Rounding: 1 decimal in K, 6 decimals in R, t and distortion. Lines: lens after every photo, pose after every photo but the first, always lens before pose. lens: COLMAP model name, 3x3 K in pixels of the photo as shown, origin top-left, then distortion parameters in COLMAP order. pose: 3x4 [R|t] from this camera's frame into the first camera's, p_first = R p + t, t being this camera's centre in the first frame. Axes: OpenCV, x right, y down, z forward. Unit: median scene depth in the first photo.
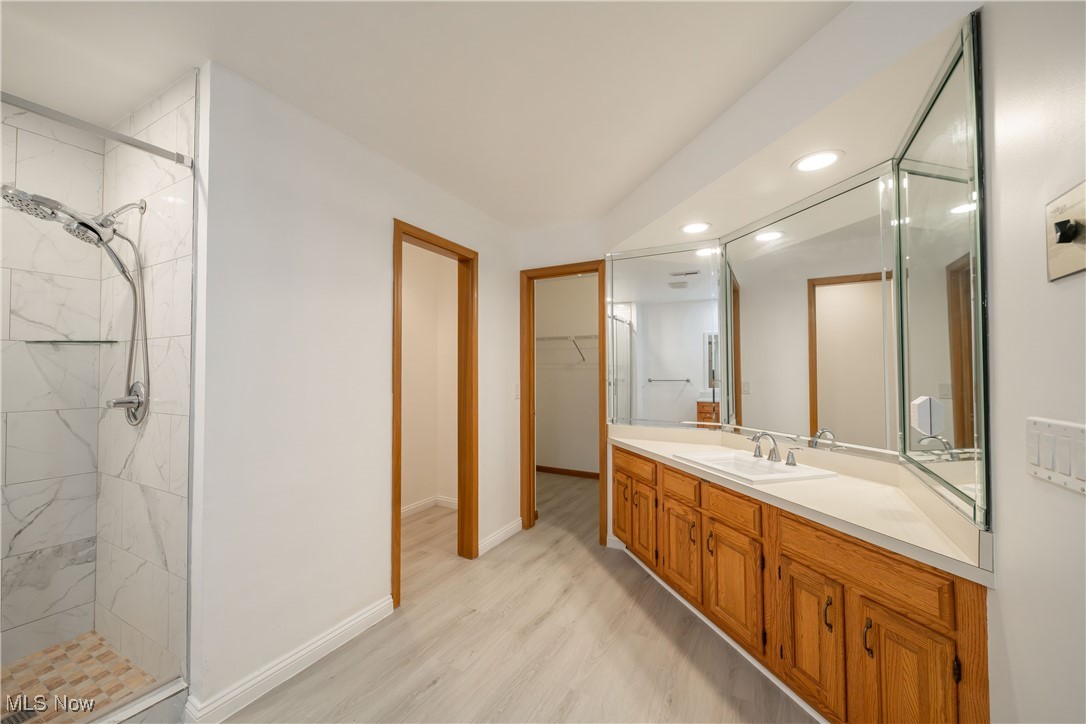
lens RADIAL K [[412.3, 0, 546.4], [0, 412.3, 363.8], [0, 0, 1]] dist [0.012473, -0.004407]
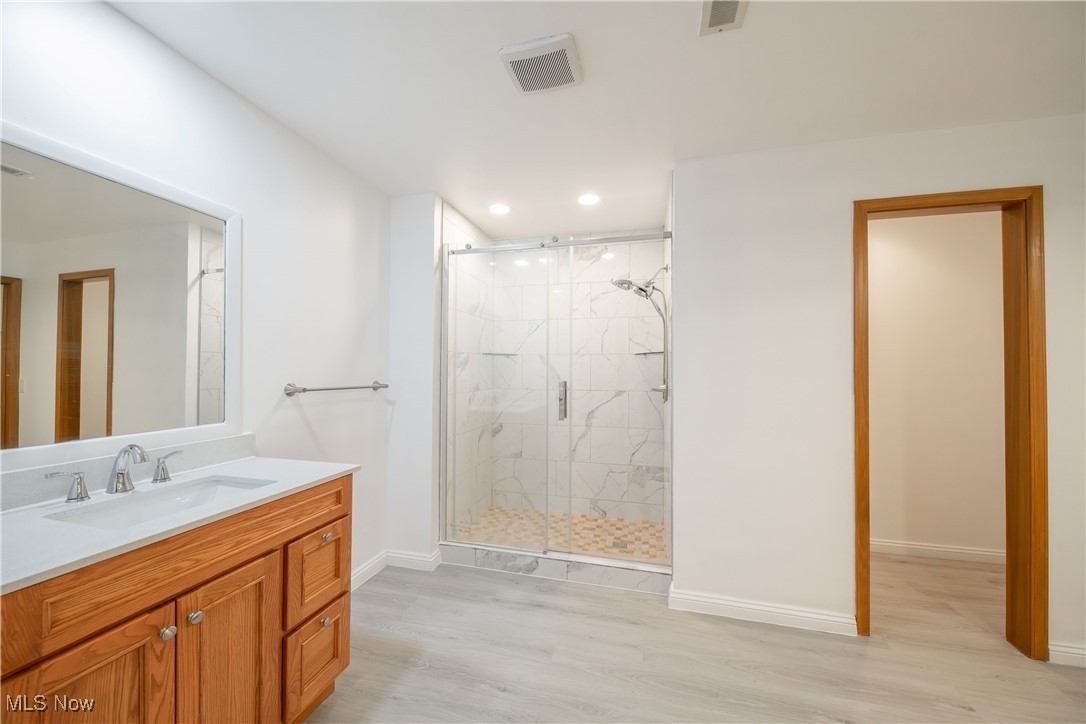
lens RADIAL K [[385.2, 0, 547.3], [0, 385.2, 364.0], [0, 0, 1]] dist [0.009967, -0.005864]
pose [[0.246269, -0.011791, -0.969130, 0.286639], [0.015536, 0.999846, -0.008217, -0.000655], [0.969077, -0.013033, 0.246414, 0.141187]]
